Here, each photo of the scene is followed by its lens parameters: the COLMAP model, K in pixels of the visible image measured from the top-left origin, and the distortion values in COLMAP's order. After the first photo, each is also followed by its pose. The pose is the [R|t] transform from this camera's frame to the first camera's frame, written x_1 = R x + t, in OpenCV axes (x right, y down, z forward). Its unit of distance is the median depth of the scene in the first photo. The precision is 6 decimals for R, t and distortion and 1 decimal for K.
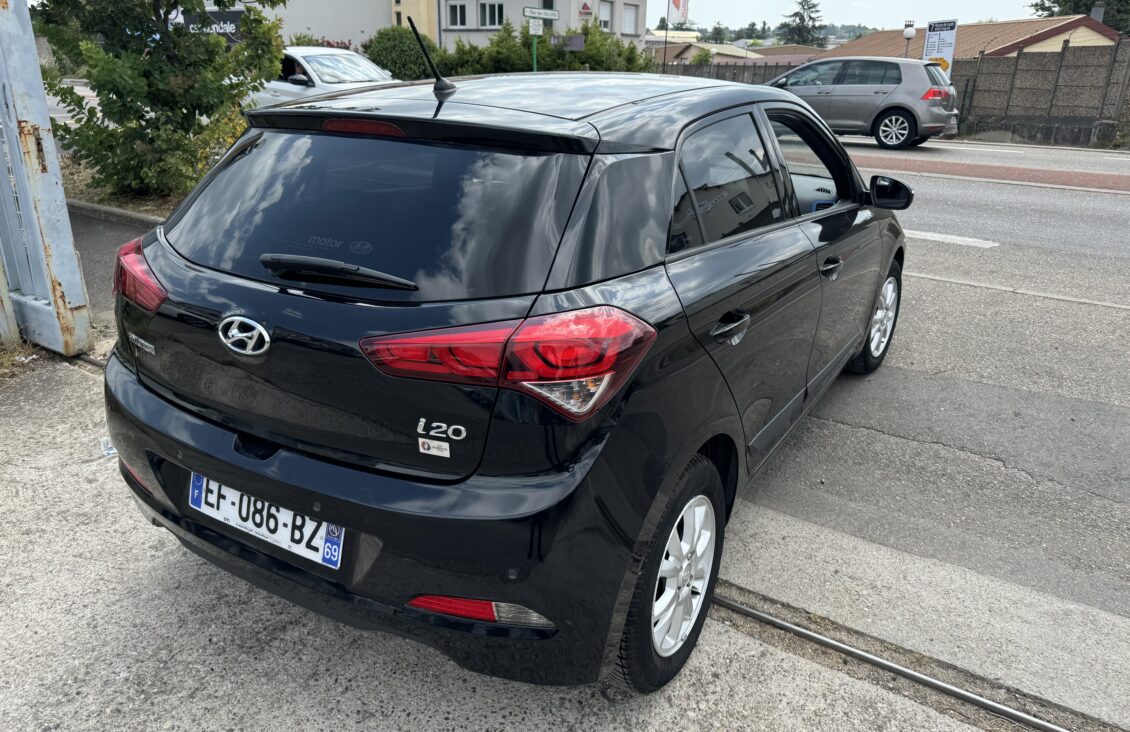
lens RADIAL K [[809.4, 0, 560.1], [0, 809.4, 368.6], [0, 0, 1]] dist [0.036167, -0.040951]
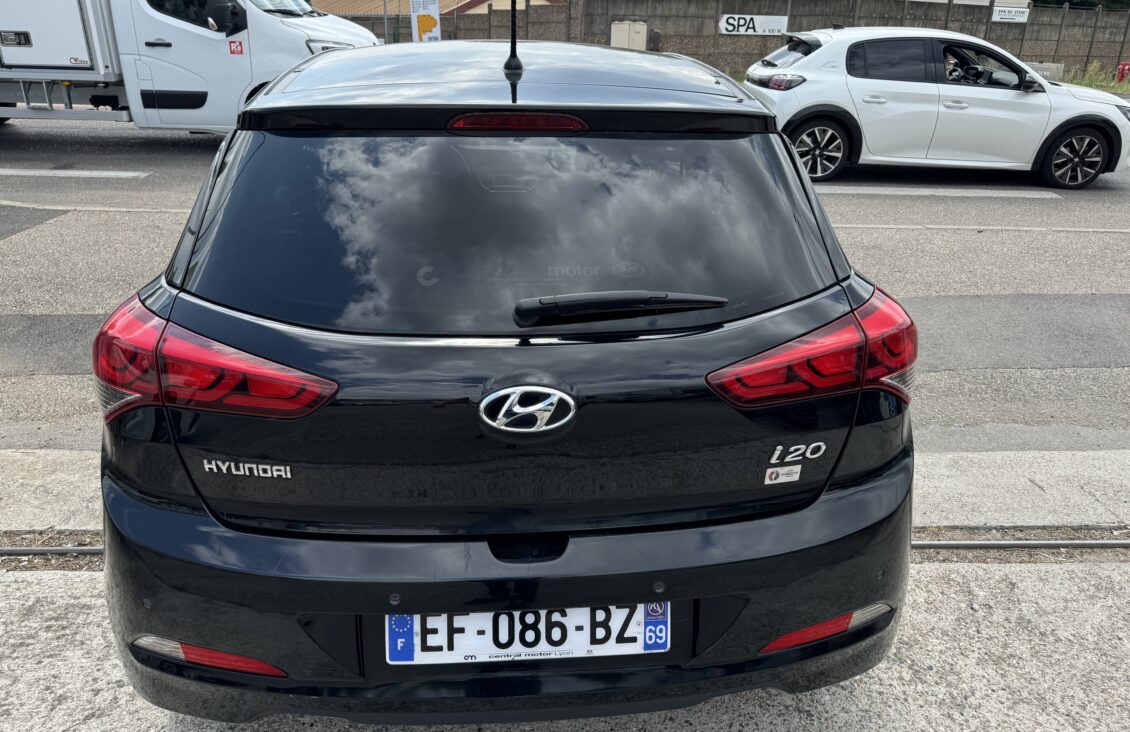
lens RADIAL K [[809.4, 0, 566.2], [0, 809.4, 363.5], [0, 0, 1]] dist [0.036167, -0.040951]
pose [[0.810538, -0.224592, 0.540912, -0.647267], [0.200641, 0.974148, 0.103822, -0.131033], [-0.550246, 0.024378, 0.834647, 0.302224]]
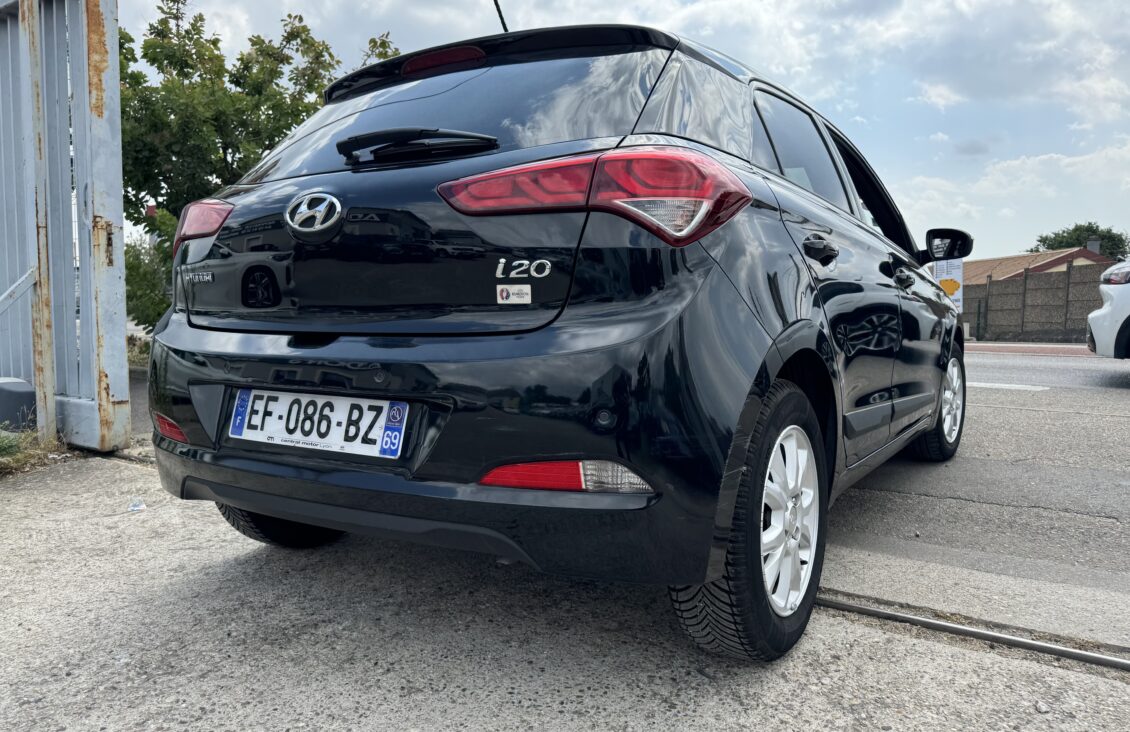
lens RADIAL K [[809.4, 0, 565.7], [0, 809.4, 365.3], [0, 0, 1]] dist [0.036167, -0.040951]
pose [[0.999640, -0.009110, -0.025236, -0.060332], [0.001328, 0.956232, -0.292607, 0.350892], [0.026797, 0.292468, 0.955900, 0.127277]]
